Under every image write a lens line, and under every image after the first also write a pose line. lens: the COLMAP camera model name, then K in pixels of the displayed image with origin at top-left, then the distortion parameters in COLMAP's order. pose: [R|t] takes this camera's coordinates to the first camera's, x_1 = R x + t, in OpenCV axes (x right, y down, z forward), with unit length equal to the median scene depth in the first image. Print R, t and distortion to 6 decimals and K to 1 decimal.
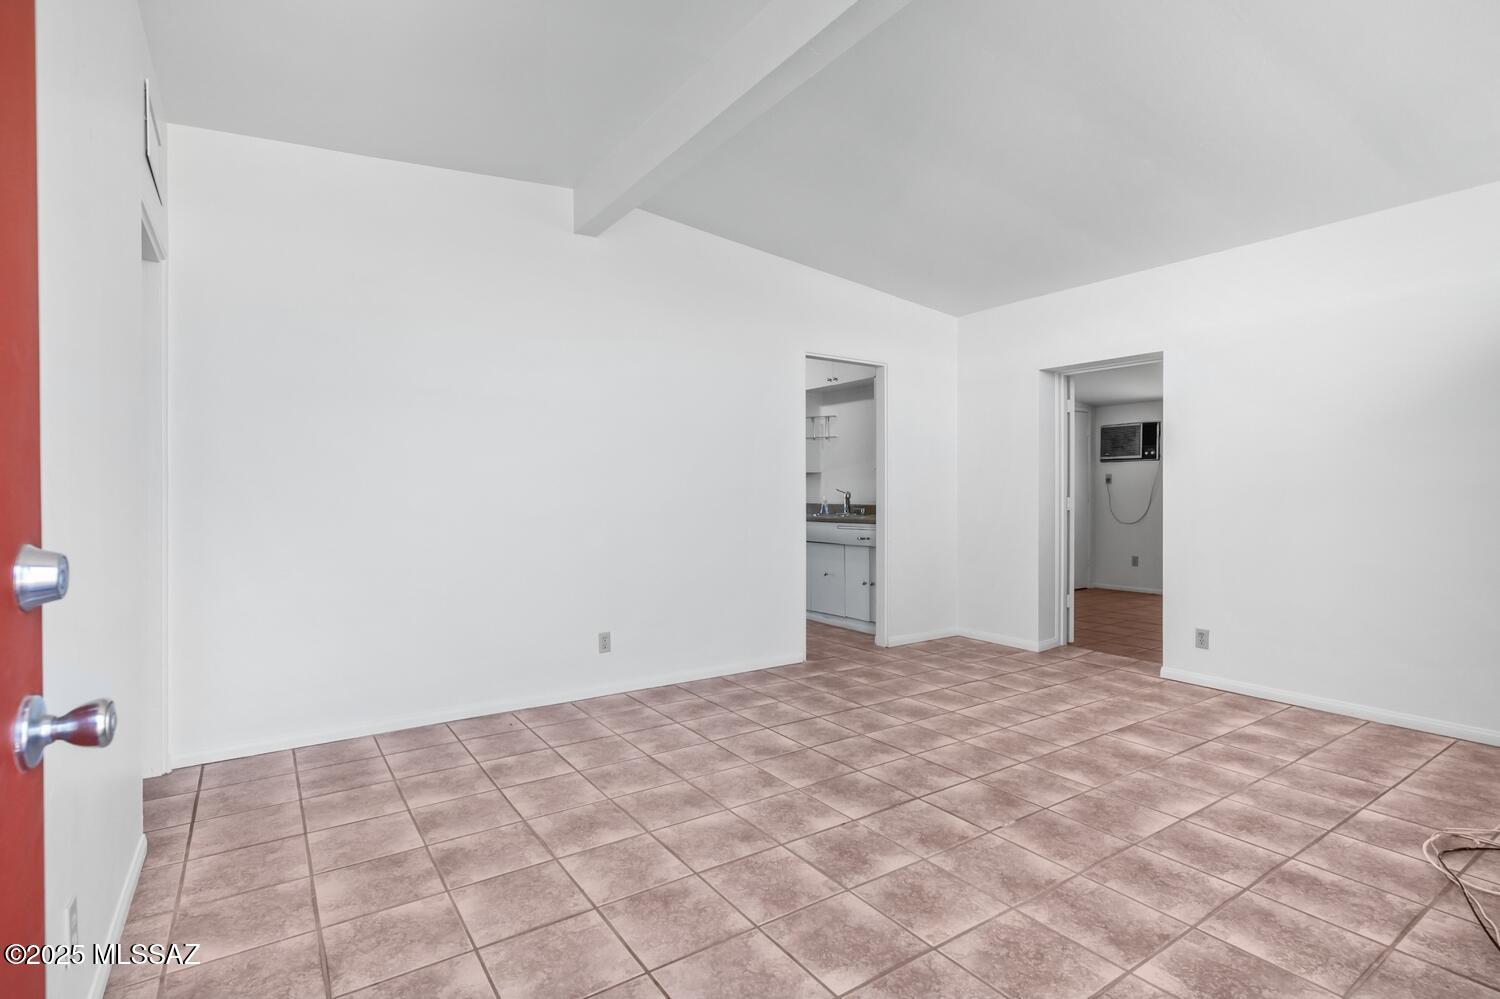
lens RADIAL K [[721.5, 0, 750.1], [0, 721.5, 497.8], [0, 0, 1]] dist [-0.003128, 0.001798]
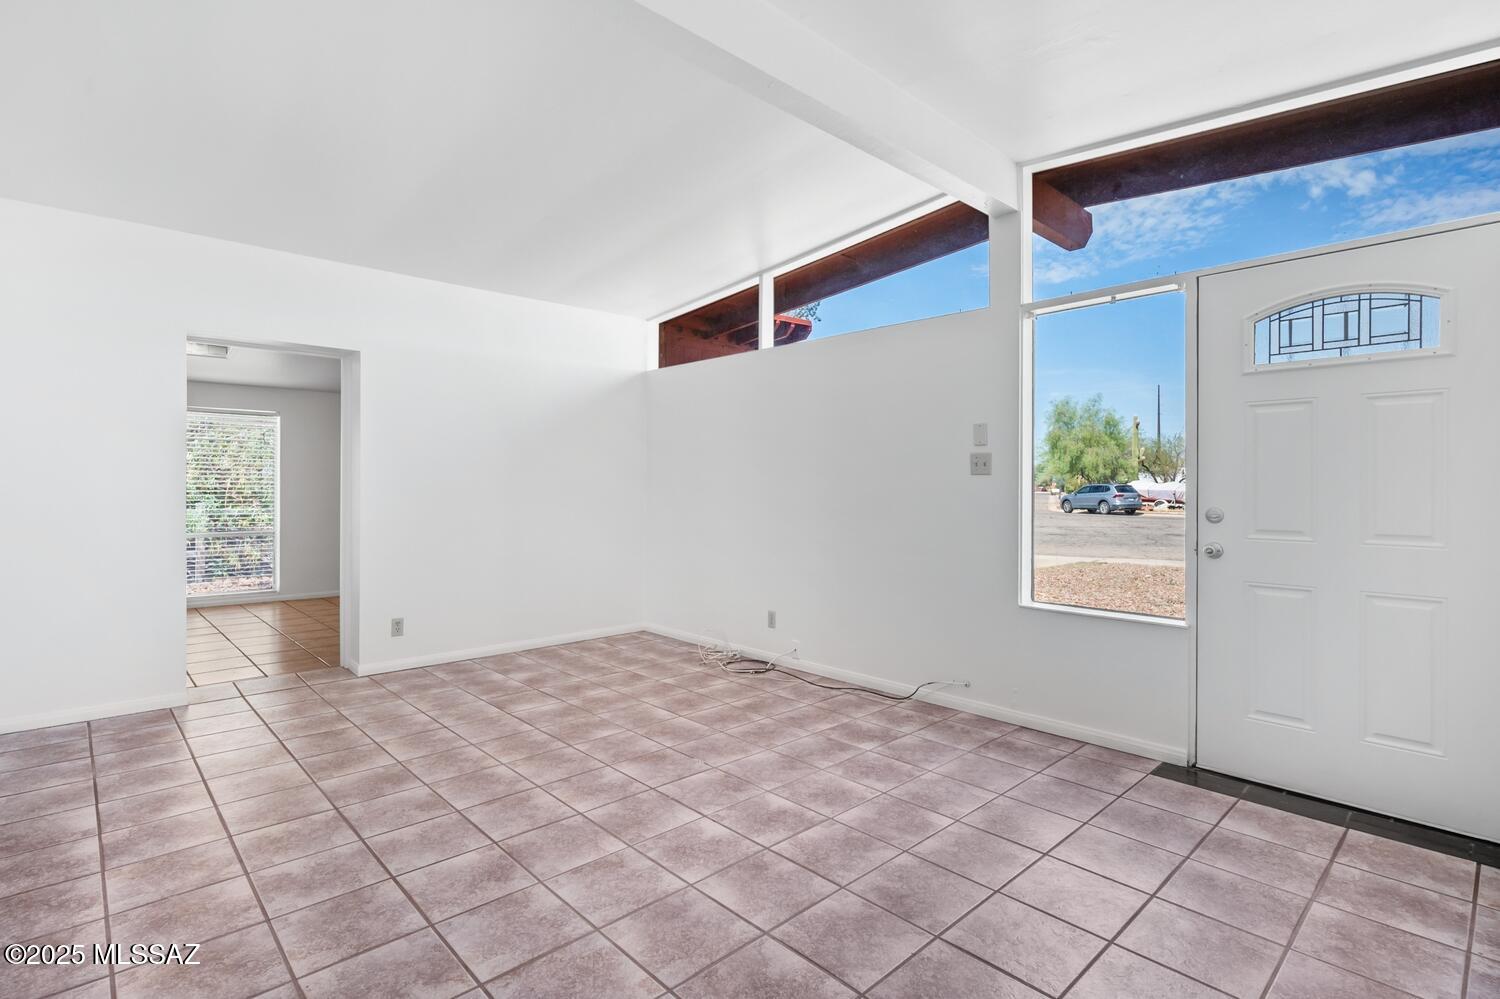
lens RADIAL K [[721.5, 0, 744.9], [0, 721.5, 491.4], [0, 0, 1]] dist [-0.003128, 0.001798]
pose [[-0.150372, -0.007476, 0.988601, -0.758766], [0.004346, 0.999957, 0.008223, -0.021634], [-0.988620, 0.005533, -0.150333, 0.945243]]
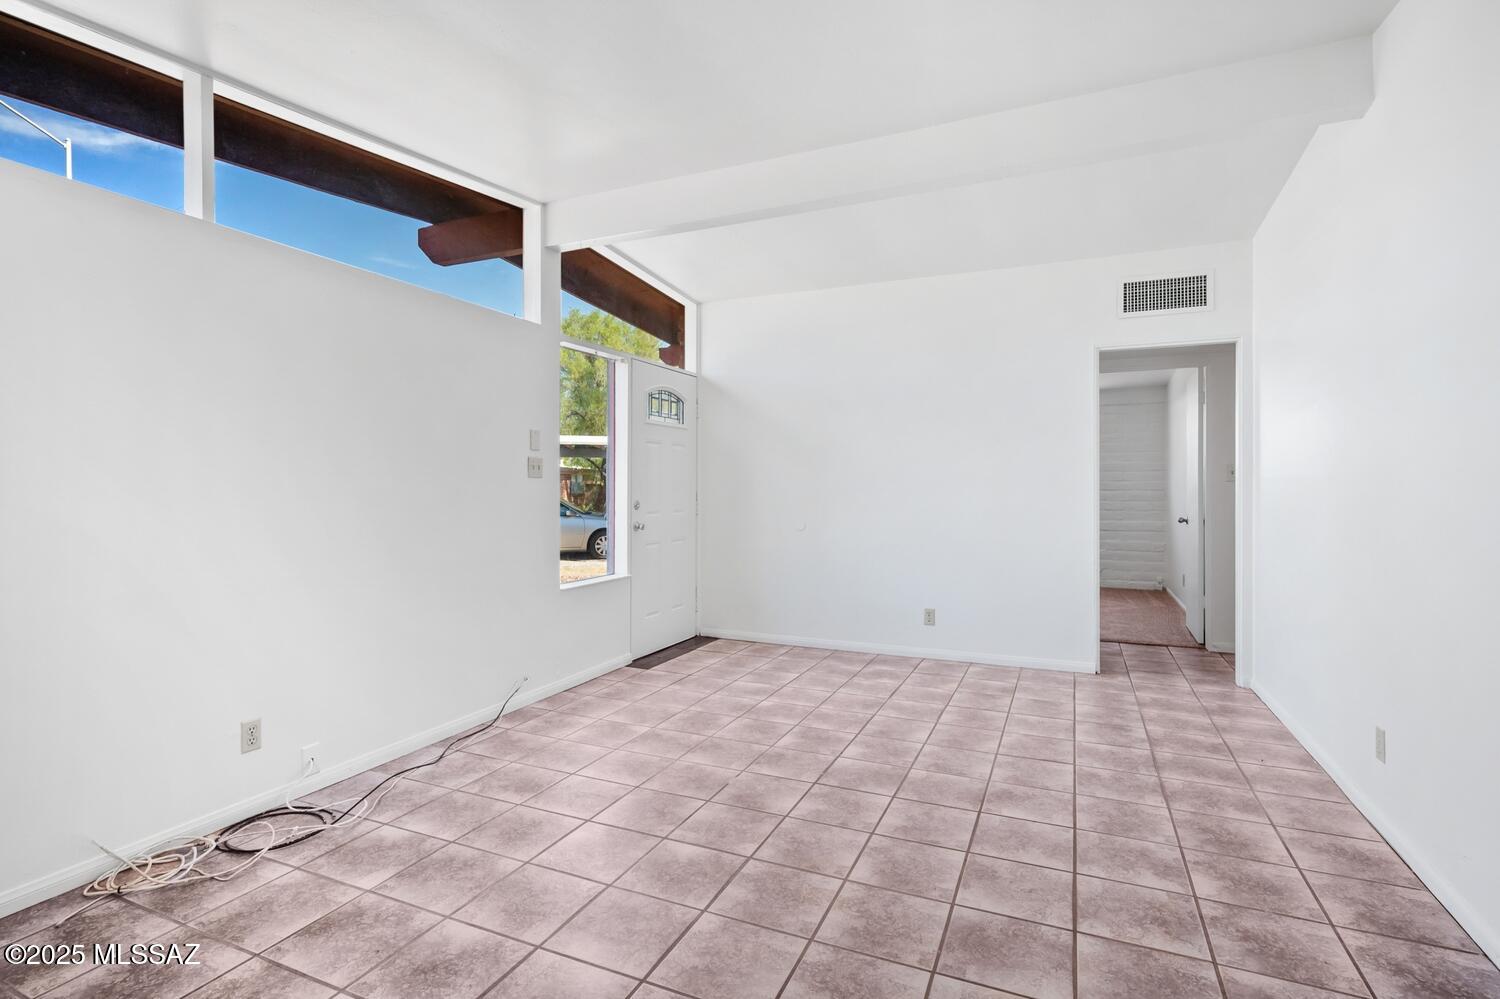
lens RADIAL K [[721.5, 0, 745.0], [0, 721.5, 492.8], [0, 0, 1]] dist [-0.003128, 0.001798]
pose [[-0.856723, 0.005549, -0.515748, 0.812113], [-0.003135, 0.999868, 0.015964, -0.033970], [0.515768, 0.015294, -0.856592, 1.725856]]
